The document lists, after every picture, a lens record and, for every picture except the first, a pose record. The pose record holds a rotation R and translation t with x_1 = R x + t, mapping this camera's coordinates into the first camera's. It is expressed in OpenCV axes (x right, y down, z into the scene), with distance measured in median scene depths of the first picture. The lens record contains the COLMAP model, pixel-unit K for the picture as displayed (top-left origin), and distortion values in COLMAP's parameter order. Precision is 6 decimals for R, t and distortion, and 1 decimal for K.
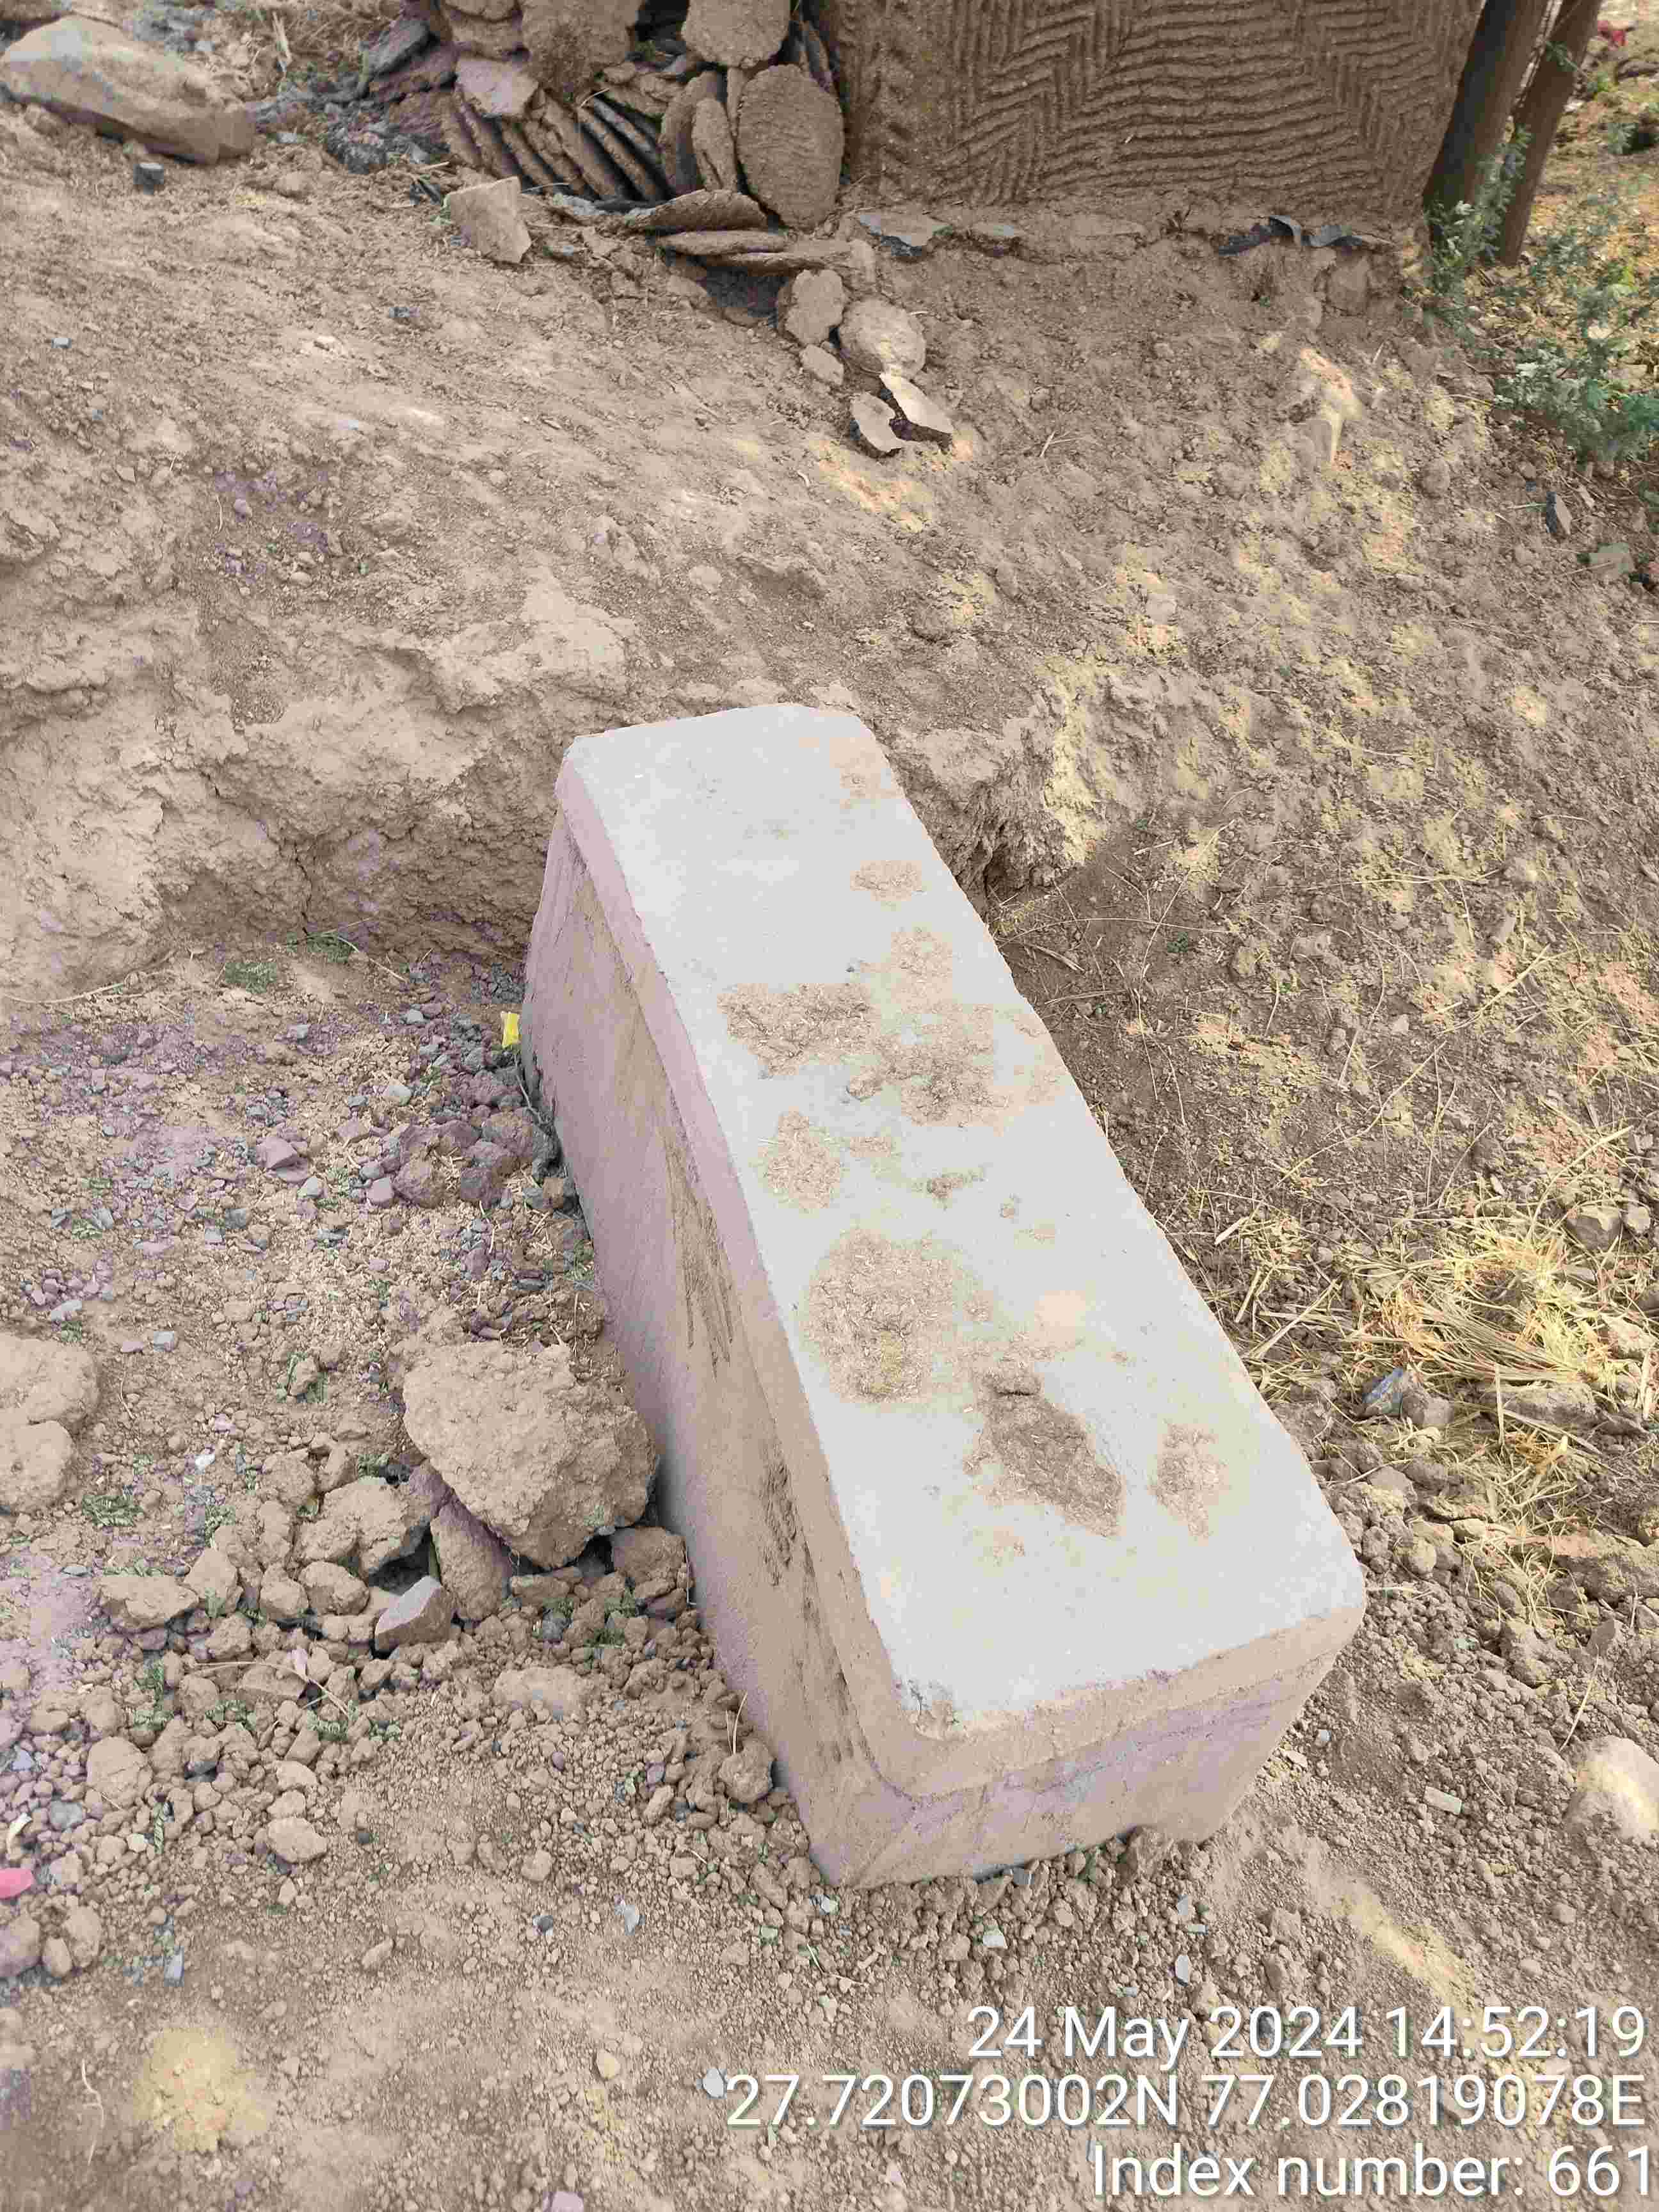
lens RADIAL K [[1515.5, 0, 829.5], [0, 1515.5, 1106.0], [0, 0, 1]] dist [-0.001864, -0.007486]
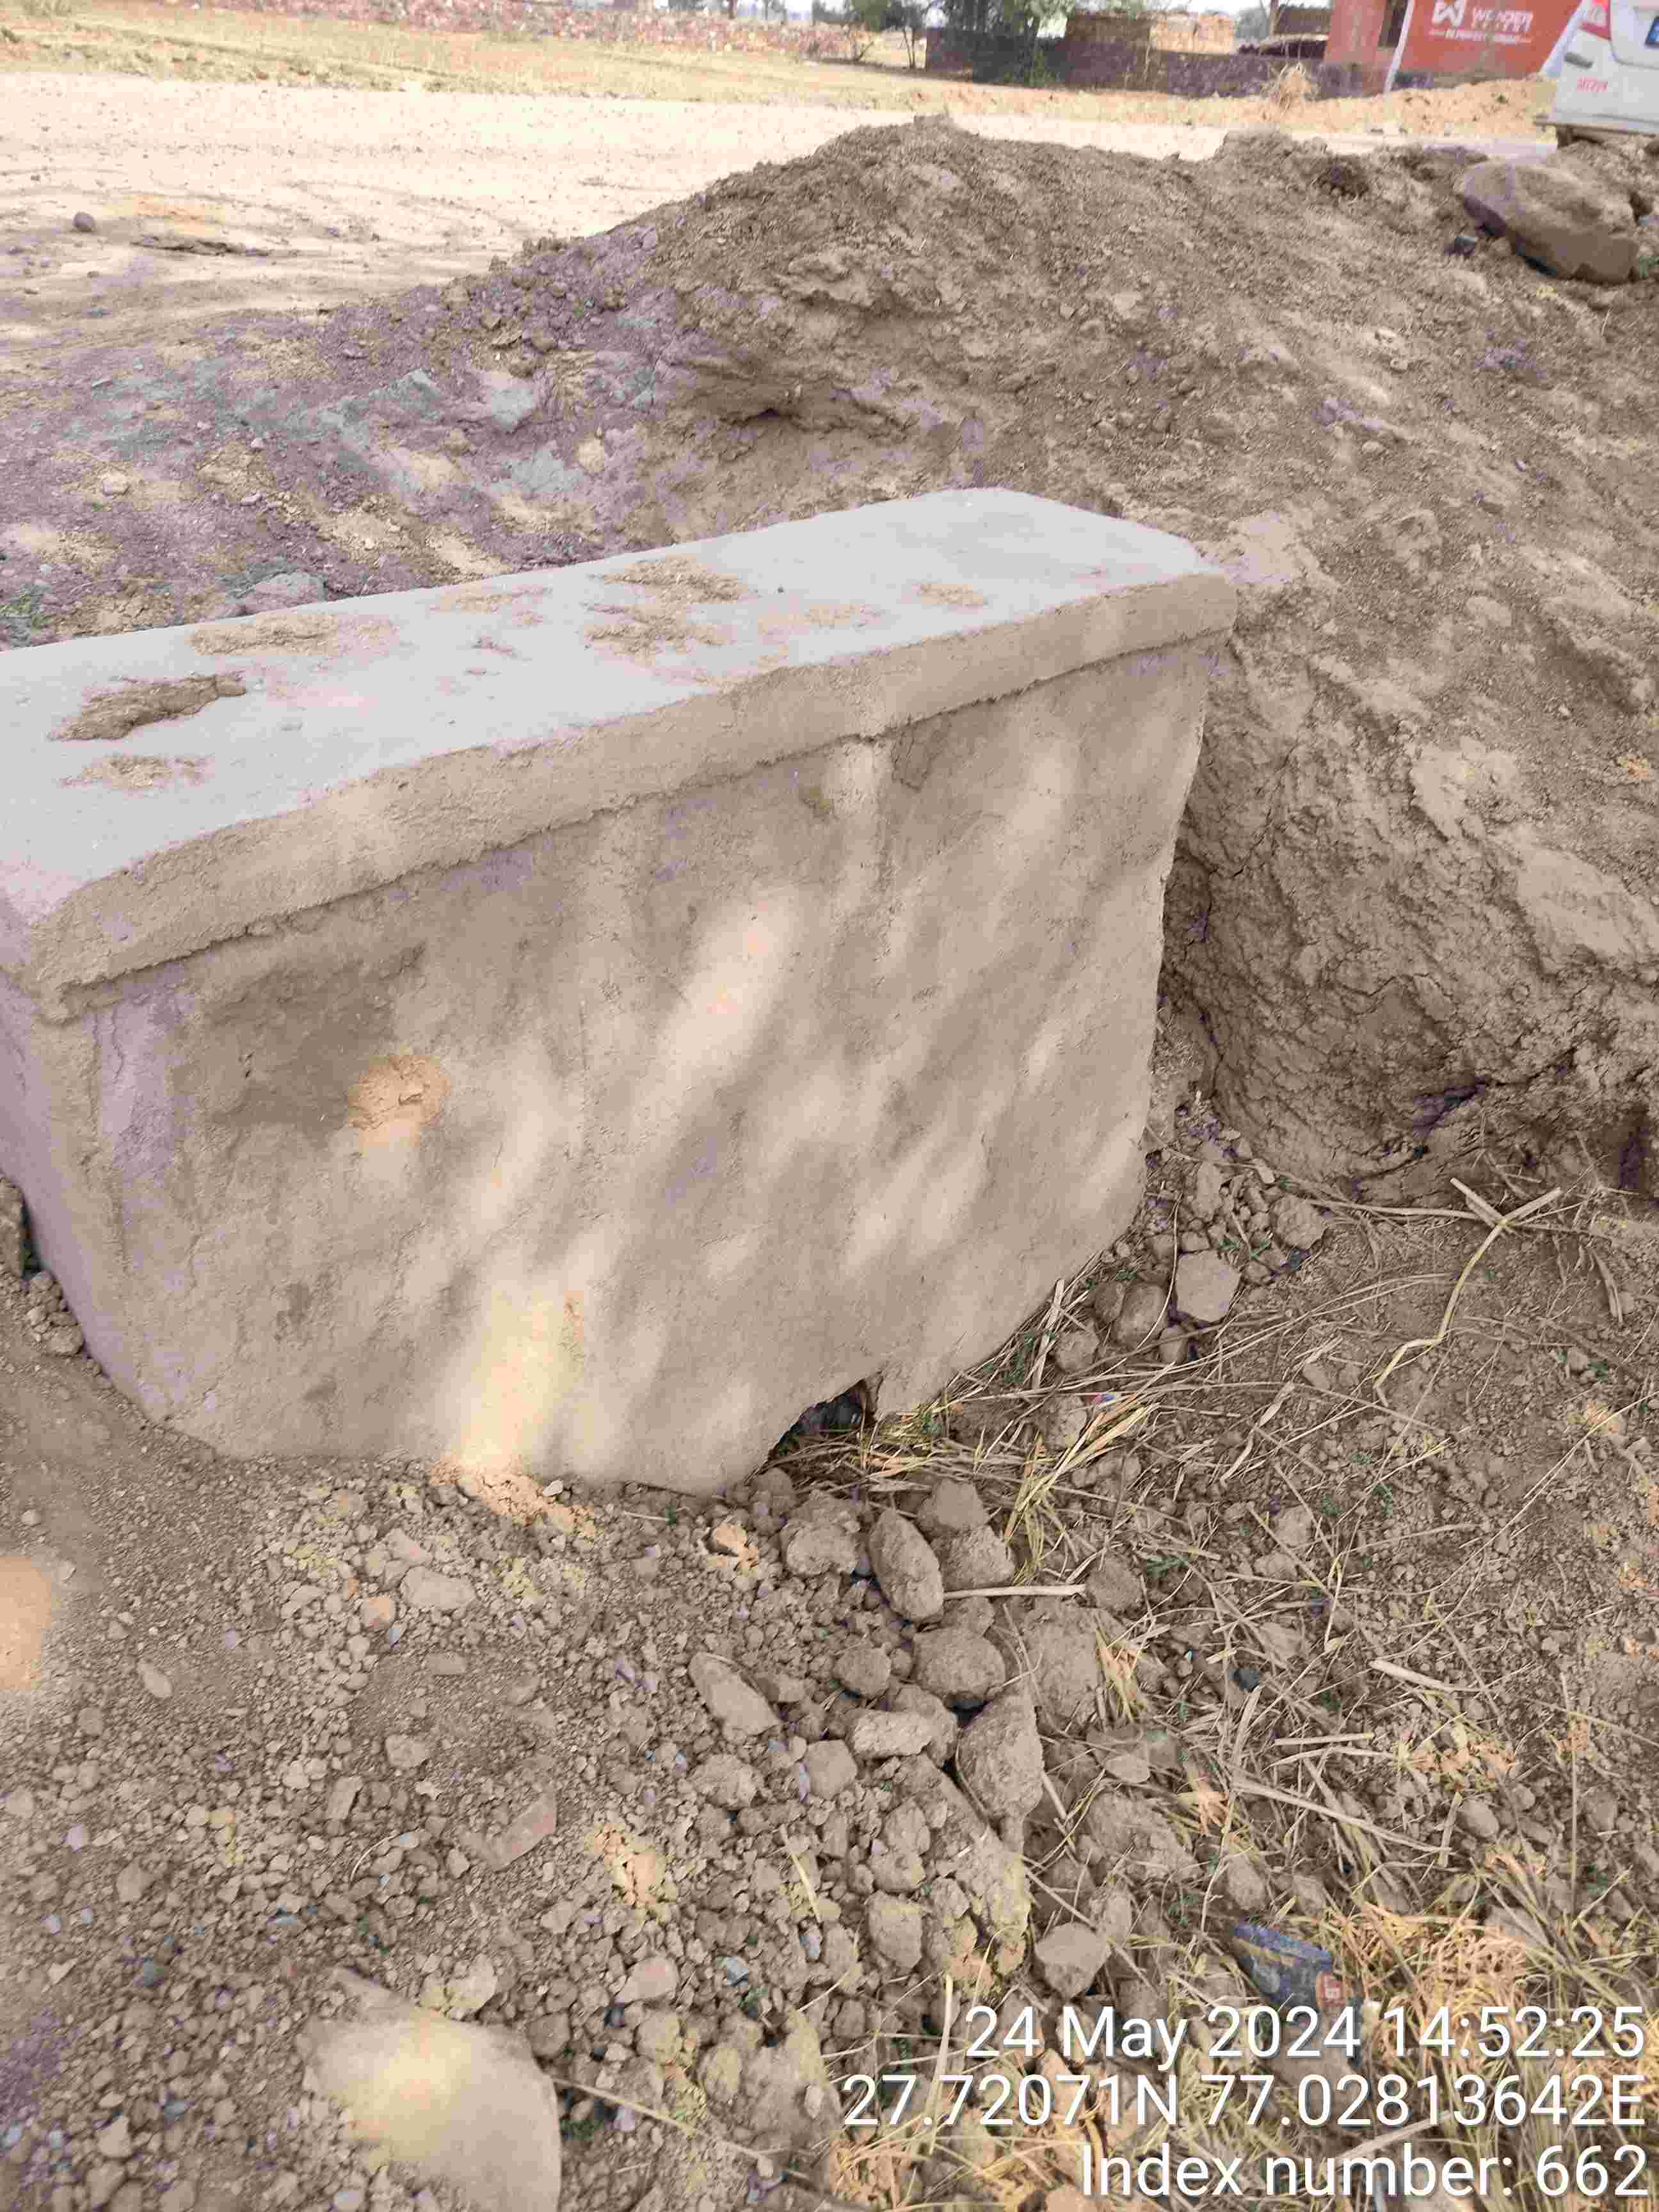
lens RADIAL K [[1515.5, 0, 829.5], [0, 1515.5, 1106.0], [0, 0, 1]] dist [-0.001864, -0.007486]
pose [[0.421616, 0.526555, -0.738228, 0.542068], [-0.685899, 0.717703, 0.120186, 0.001272], [0.593113, 0.455677, 0.663758, 0.348579]]
